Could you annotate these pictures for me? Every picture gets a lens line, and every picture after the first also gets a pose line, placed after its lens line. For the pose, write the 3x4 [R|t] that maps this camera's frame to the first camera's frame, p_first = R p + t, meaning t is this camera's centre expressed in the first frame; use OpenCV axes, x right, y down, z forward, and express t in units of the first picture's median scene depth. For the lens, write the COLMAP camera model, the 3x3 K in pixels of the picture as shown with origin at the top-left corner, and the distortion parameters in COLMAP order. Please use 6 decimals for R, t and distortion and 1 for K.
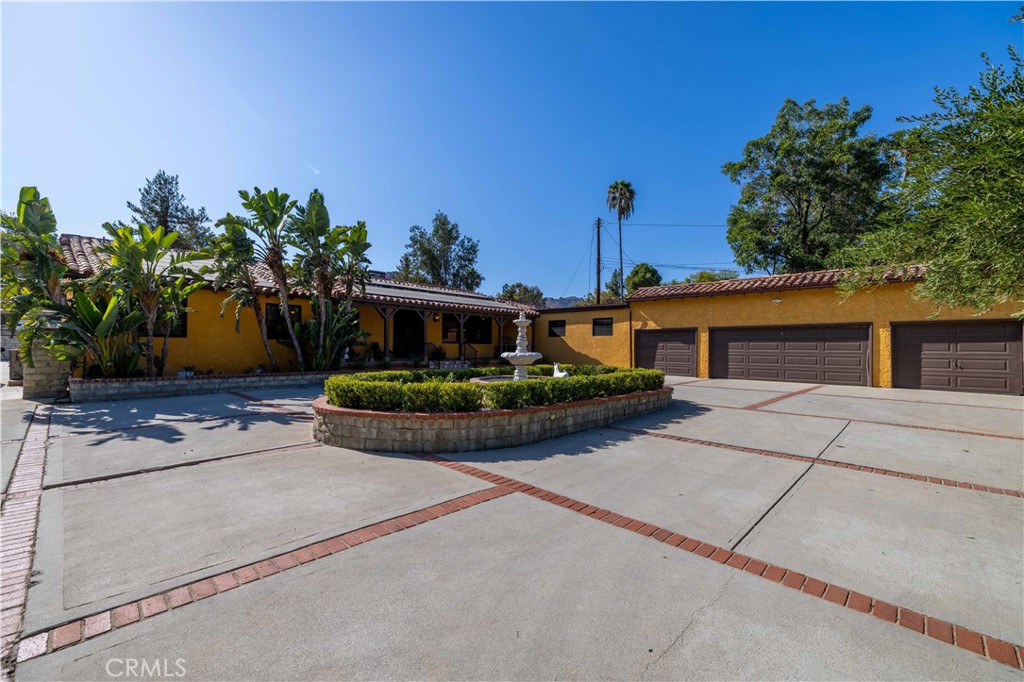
lens RADIAL K [[437.5, 0, 512.7], [0, 437.5, 340.1], [0, 0, 1]] dist [-0.002507, 0.001671]
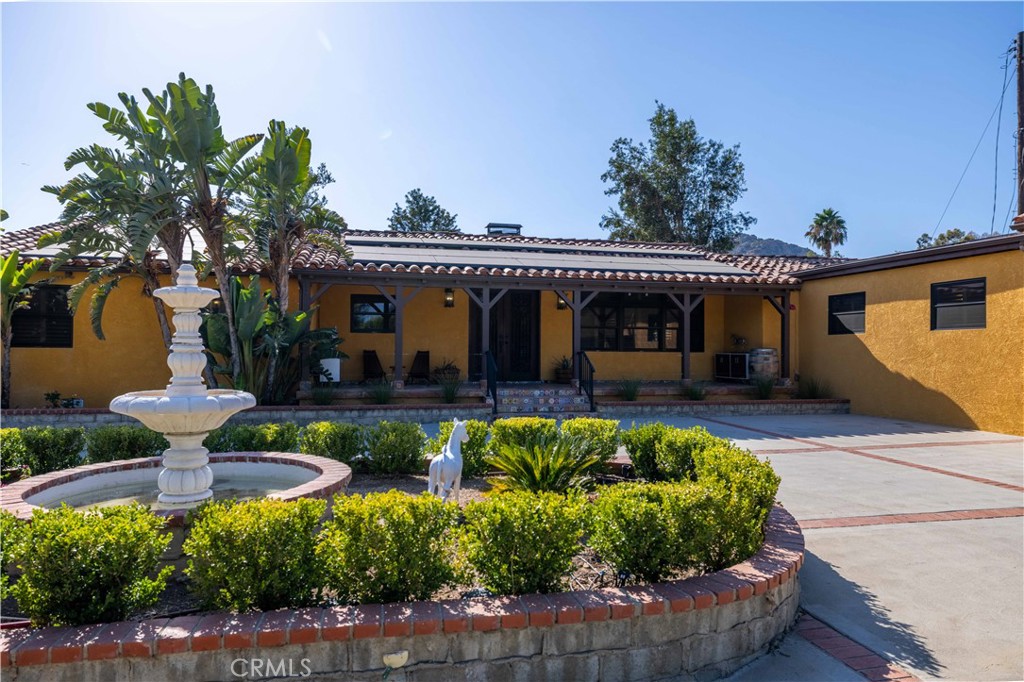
lens RADIAL K [[670.2, 0, 512.8], [0, 670.2, 343.6], [0, 0, 1]] dist [-0.003828, -0.000478]
pose [[0.822425, -0.012054, -0.568746, 0.206217], [0.012241, 0.999919, -0.003491, -0.000431], [0.568742, -0.004091, 0.822506, 0.313297]]
